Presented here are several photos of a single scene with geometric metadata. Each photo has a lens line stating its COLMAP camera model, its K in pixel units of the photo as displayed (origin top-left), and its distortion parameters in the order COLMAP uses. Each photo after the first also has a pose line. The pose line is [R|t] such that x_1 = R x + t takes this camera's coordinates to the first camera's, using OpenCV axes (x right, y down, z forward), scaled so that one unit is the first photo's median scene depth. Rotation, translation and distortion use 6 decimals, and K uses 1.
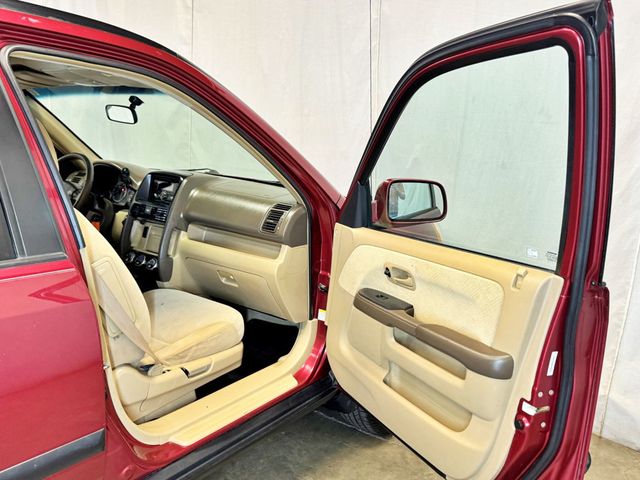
lens RADIAL K [[565.1, 0, 321.5], [0, 565.1, 240.5], [0, 0, 1]] dist [0.109062, -0.163222]
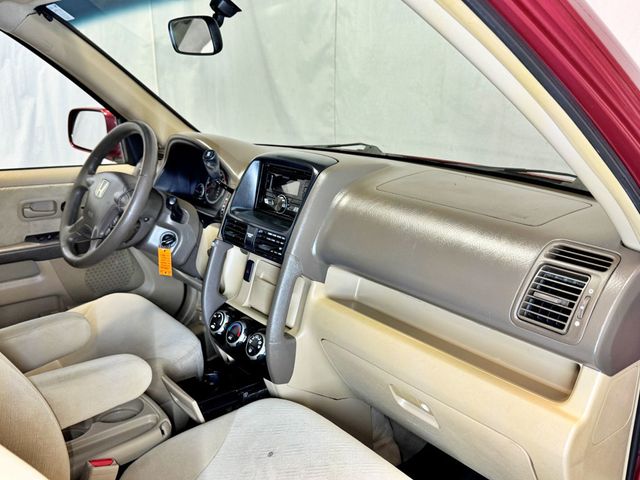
lens RADIAL K [[565.1, 0, 319.2], [0, 565.1, 240.4], [0, 0, 1]] dist [0.109062, -0.163222]
pose [[0.971152, 0.027086, -0.236917, -0.127955], [-0.012079, 0.997840, 0.064570, -0.080848], [0.238154, -0.059846, 0.969382, 0.533233]]
